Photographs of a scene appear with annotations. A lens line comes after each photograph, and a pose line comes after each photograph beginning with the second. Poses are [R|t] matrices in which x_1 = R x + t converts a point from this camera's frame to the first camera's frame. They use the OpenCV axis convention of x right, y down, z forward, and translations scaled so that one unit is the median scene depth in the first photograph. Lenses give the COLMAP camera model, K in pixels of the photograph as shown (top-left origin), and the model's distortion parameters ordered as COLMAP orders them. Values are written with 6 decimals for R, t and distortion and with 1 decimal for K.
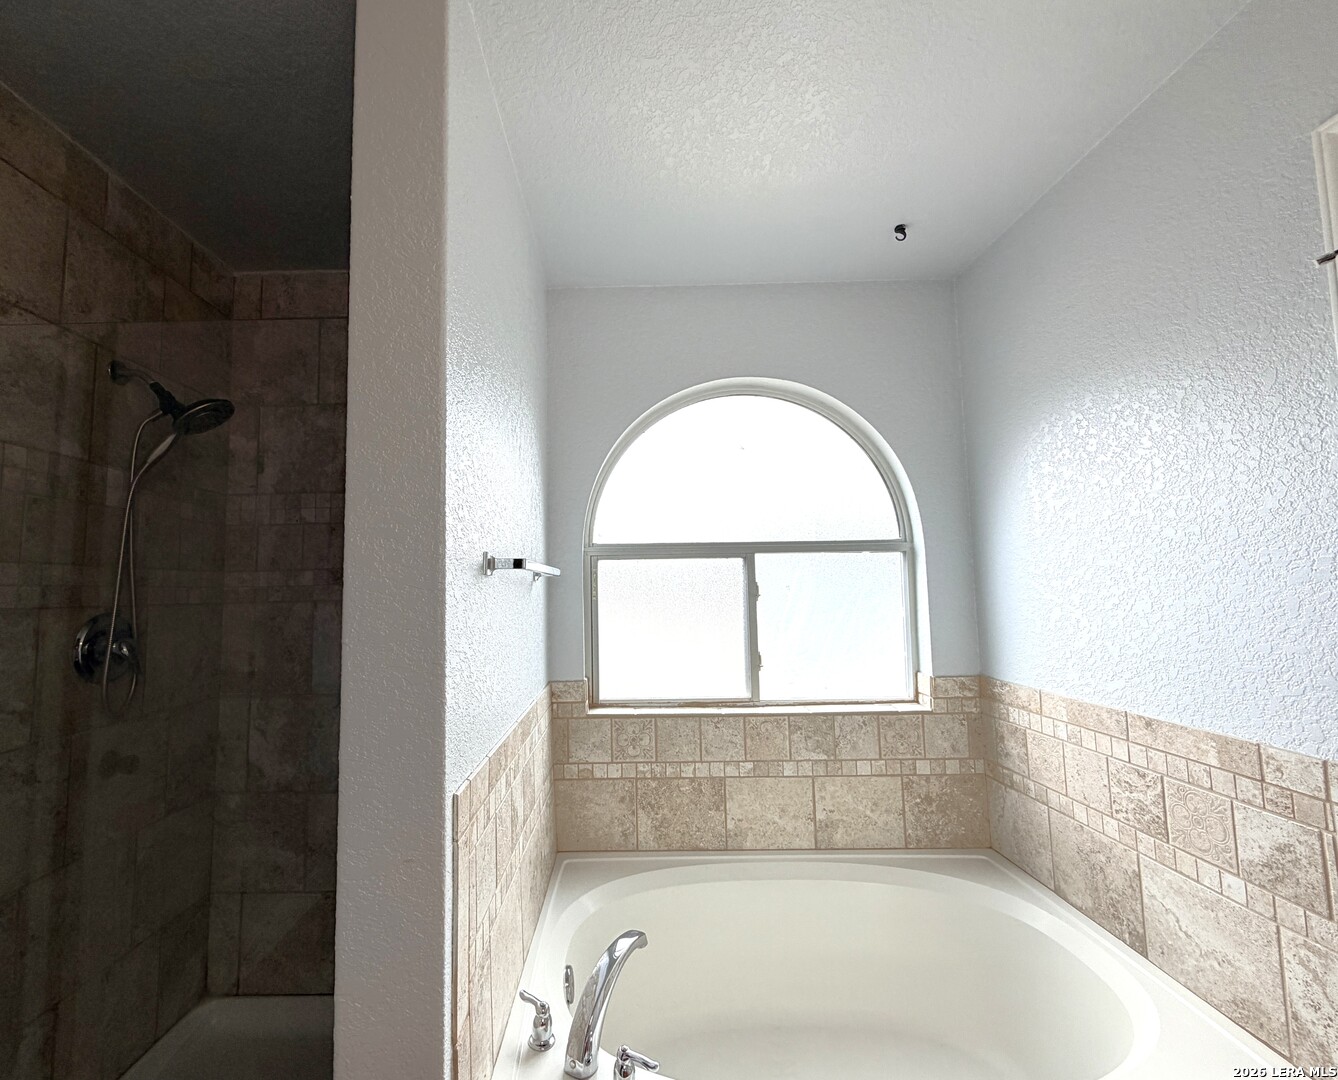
lens RADIAL K [[603.4, 0, 666.9], [0, 603.4, 548.1], [0, 0, 1]] dist [-0.002804, 0.000658]
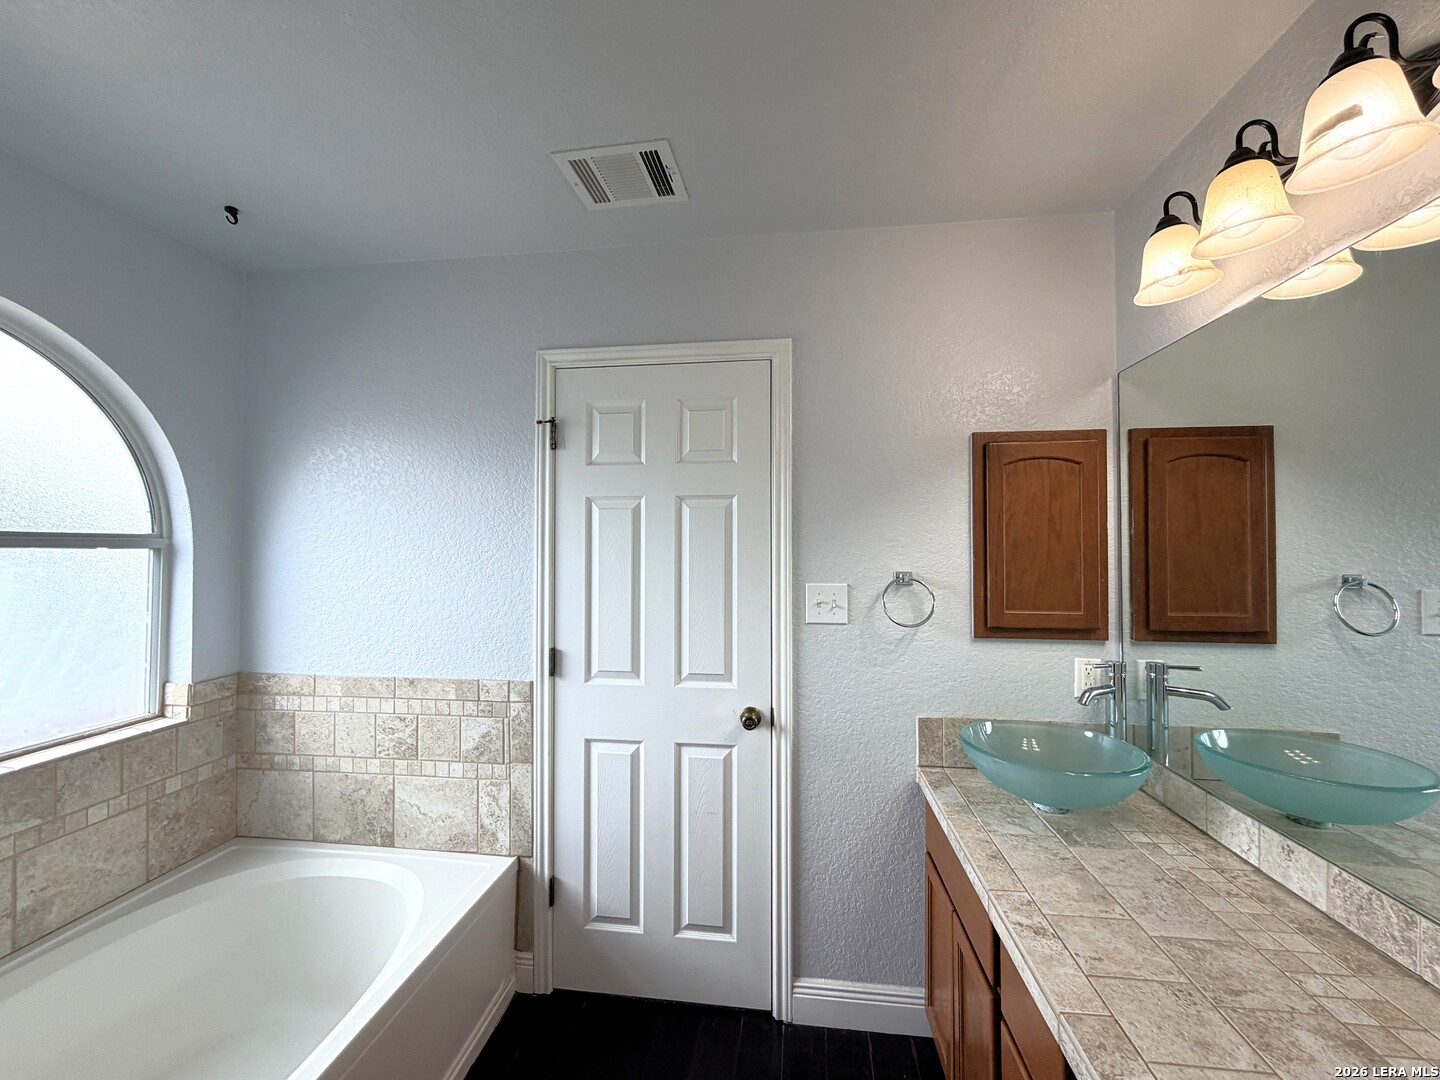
lens RADIAL K [[594.7, 0, 715.4], [0, 594.7, 536.5], [0, 0, 1]] dist [-0.001667, 0.000211]
pose [[0.102239, 0.030081, 0.994305, -0.506123], [-0.082242, 0.996376, -0.021687, -0.079194], [-0.991354, -0.079557, 0.104342, 0.139962]]
